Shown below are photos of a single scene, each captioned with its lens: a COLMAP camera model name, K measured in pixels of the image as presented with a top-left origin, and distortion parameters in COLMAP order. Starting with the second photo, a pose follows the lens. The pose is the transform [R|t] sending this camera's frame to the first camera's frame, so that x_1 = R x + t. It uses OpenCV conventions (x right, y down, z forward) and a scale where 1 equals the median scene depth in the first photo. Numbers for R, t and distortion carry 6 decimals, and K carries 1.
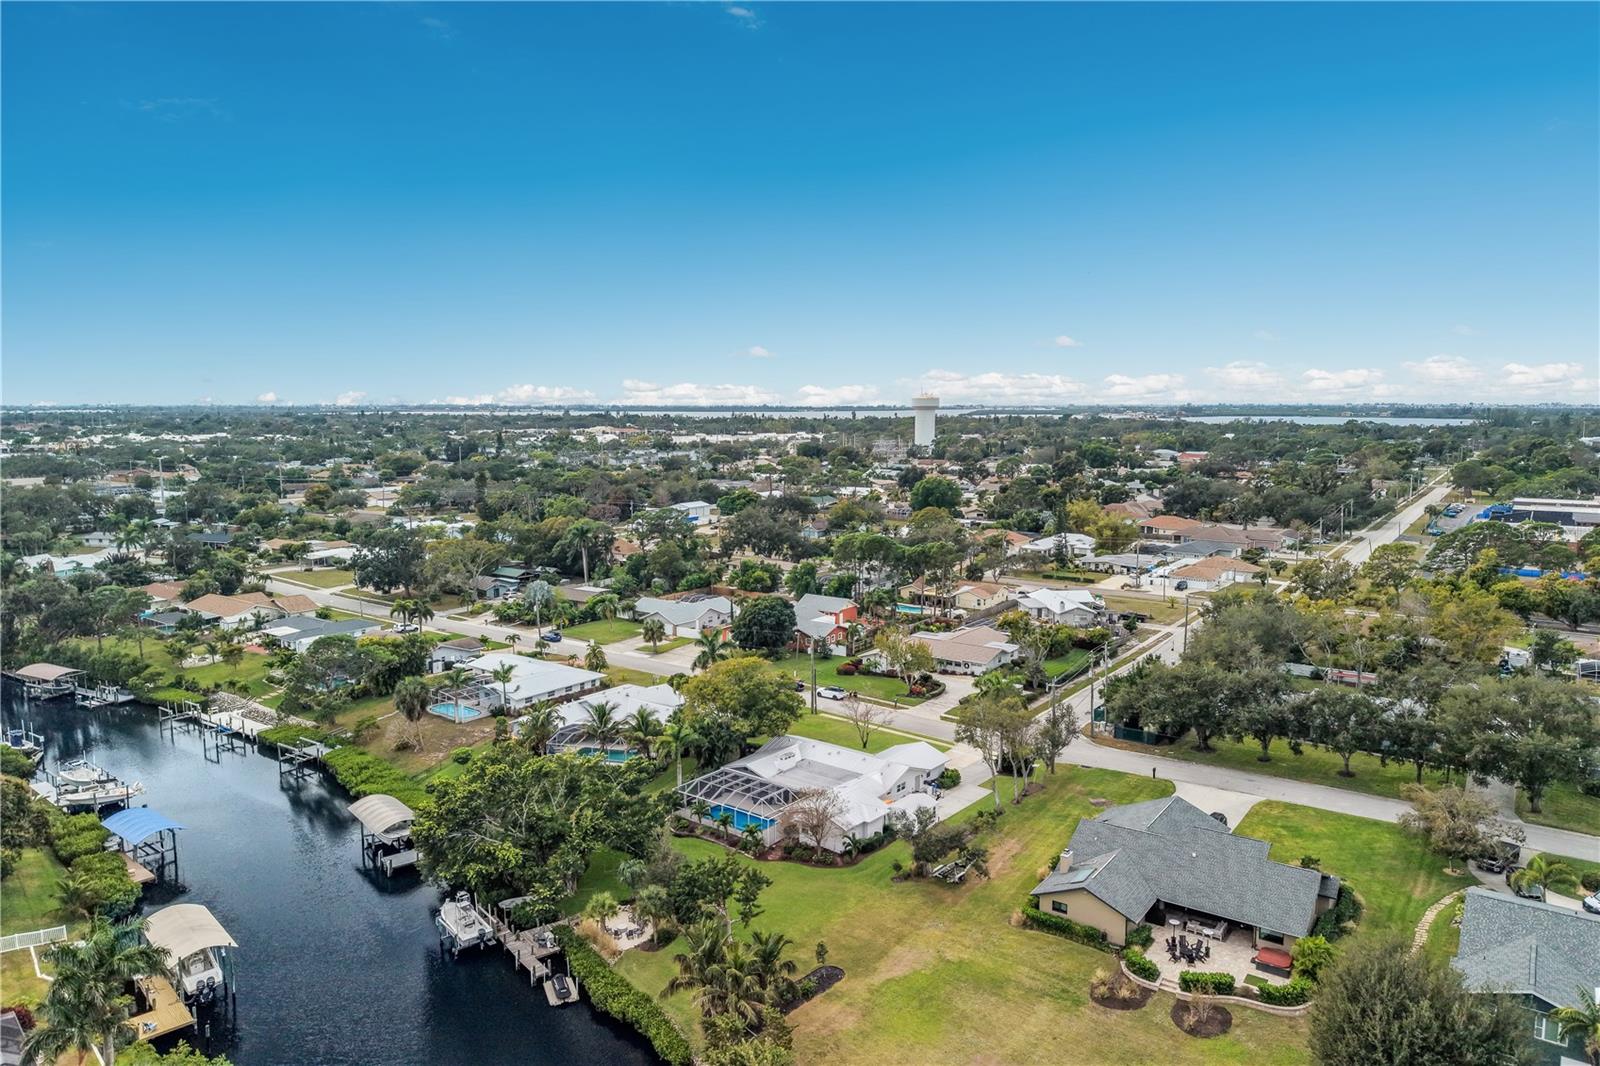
lens RADIAL K [[1064.3, 0, 800.0], [0, 1064.3, 533.0], [0, 0, 1]] dist [0.052633, -0.055186]
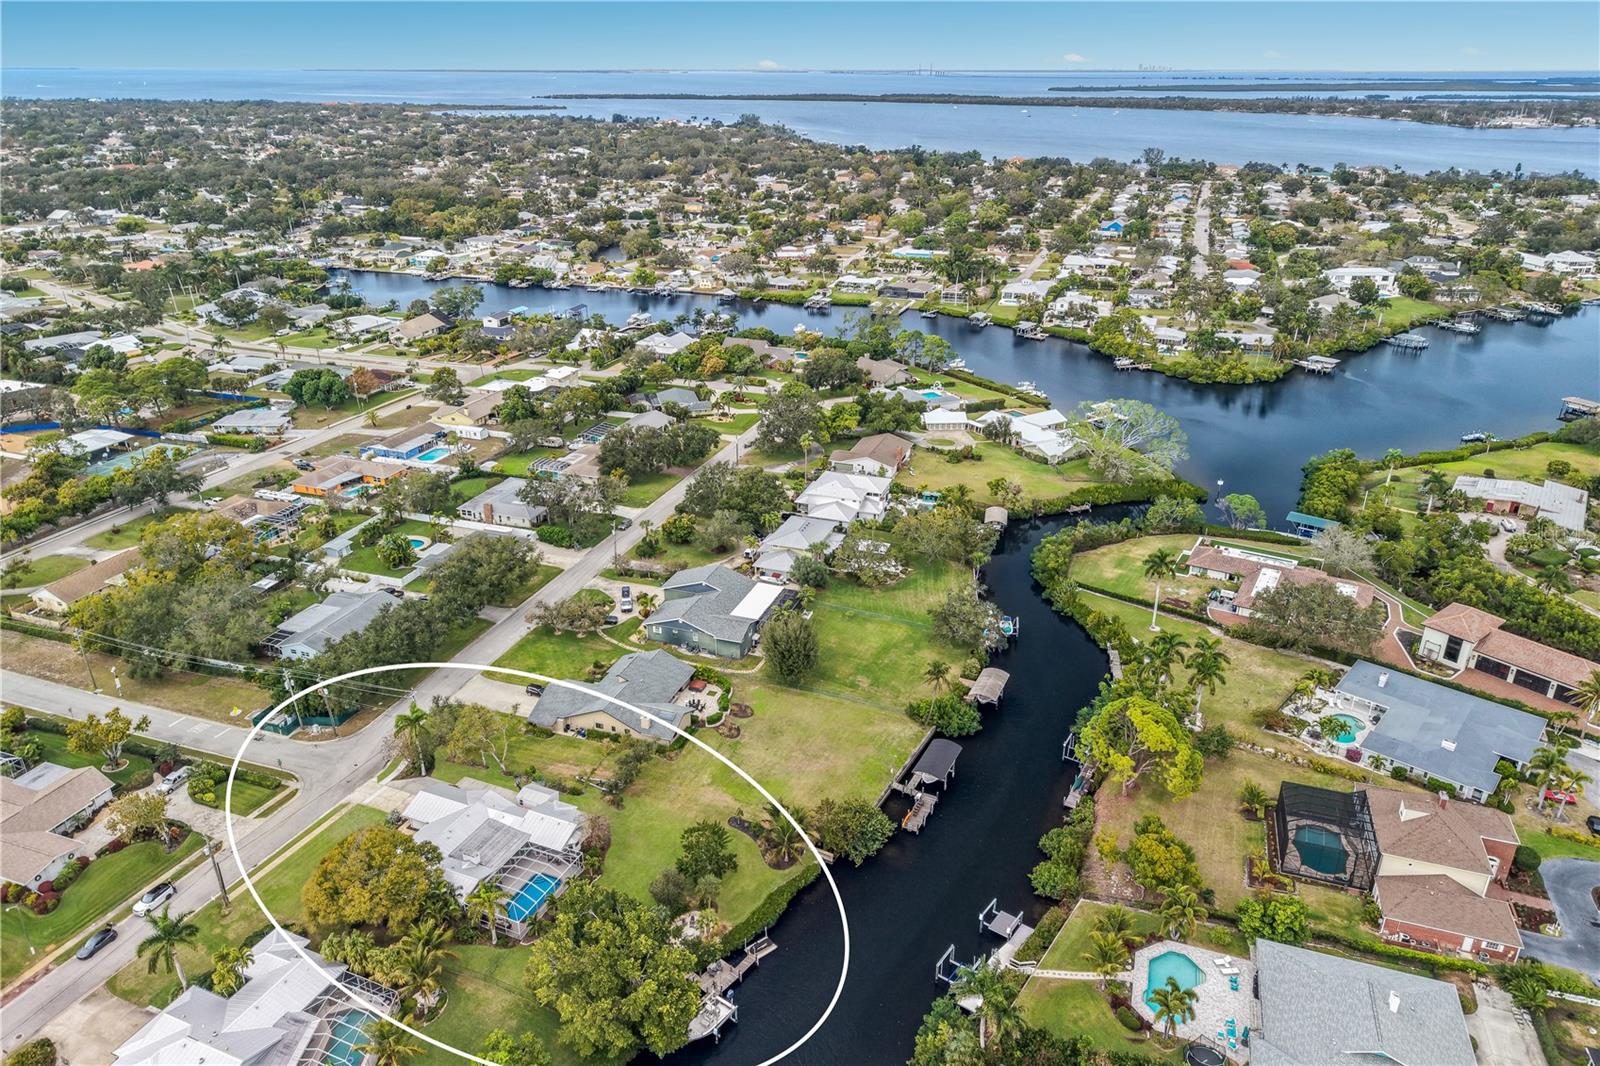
lens RADIAL K [[1064.3, 0, 800.0], [0, 1064.3, 533.0], [0, 0, 1]] dist [0.052633, -0.055186]
pose [[-0.274807, -0.381312, 0.882656, -1.090391], [0.114756, 0.898431, 0.423855, -0.599821], [-0.954627, 0.217769, -0.203137, 0.899857]]
